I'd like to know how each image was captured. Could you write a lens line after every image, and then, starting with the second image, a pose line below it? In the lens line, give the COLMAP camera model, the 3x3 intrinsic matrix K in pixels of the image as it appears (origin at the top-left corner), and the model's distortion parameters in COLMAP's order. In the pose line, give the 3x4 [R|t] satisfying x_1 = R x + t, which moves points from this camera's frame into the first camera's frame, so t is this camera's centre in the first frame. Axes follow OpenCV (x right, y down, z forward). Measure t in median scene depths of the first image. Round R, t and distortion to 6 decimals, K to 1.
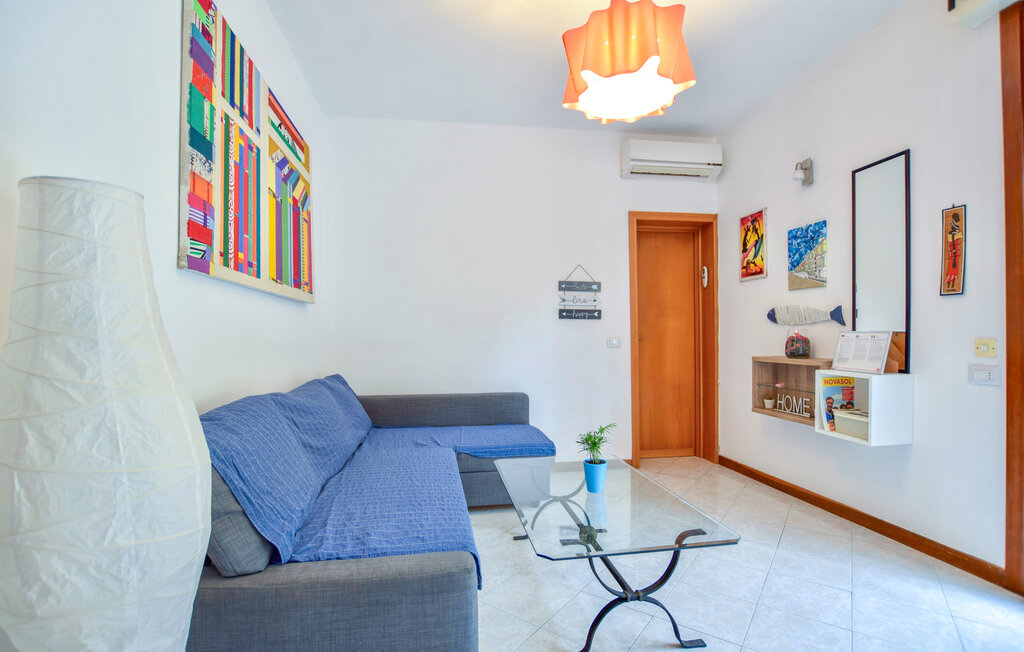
lens RADIAL K [[469.2, 0, 512.0], [0, 469.2, 326.0], [0, 0, 1]] dist [-0.001542, -0.000242]
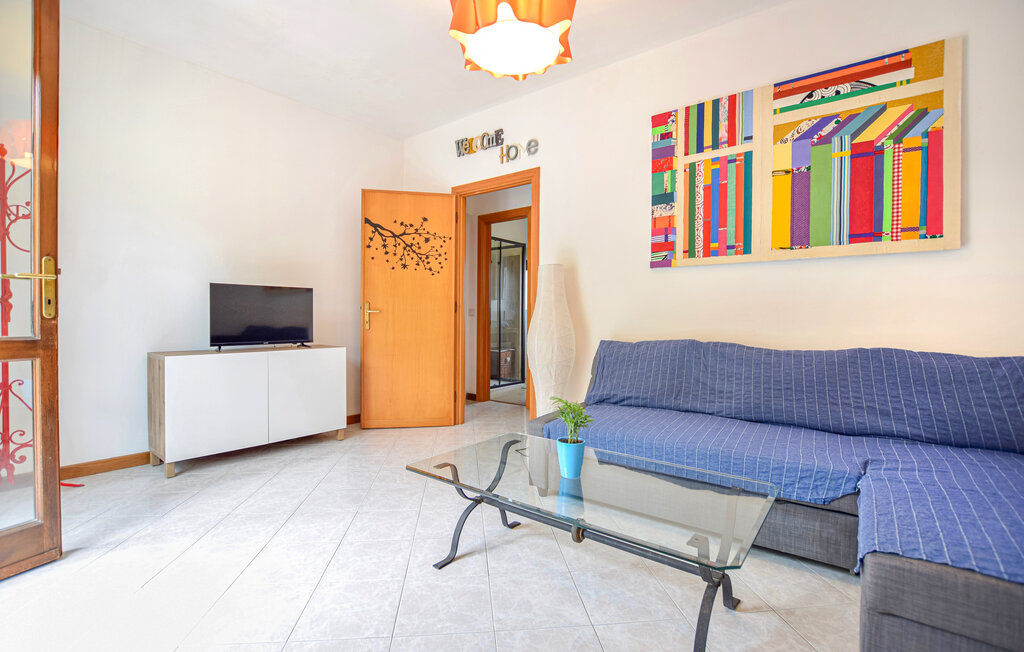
lens RADIAL K [[469.2, 0, 512.0], [0, 469.2, 326.0], [0, 0, 1]] dist [-0.001542, -0.000242]
pose [[-0.740340, 0.008493, -0.672179, 0.898048], [0.011595, 0.999933, -0.000137, 0.095628], [0.672133, -0.007895, -0.740389, 1.720425]]
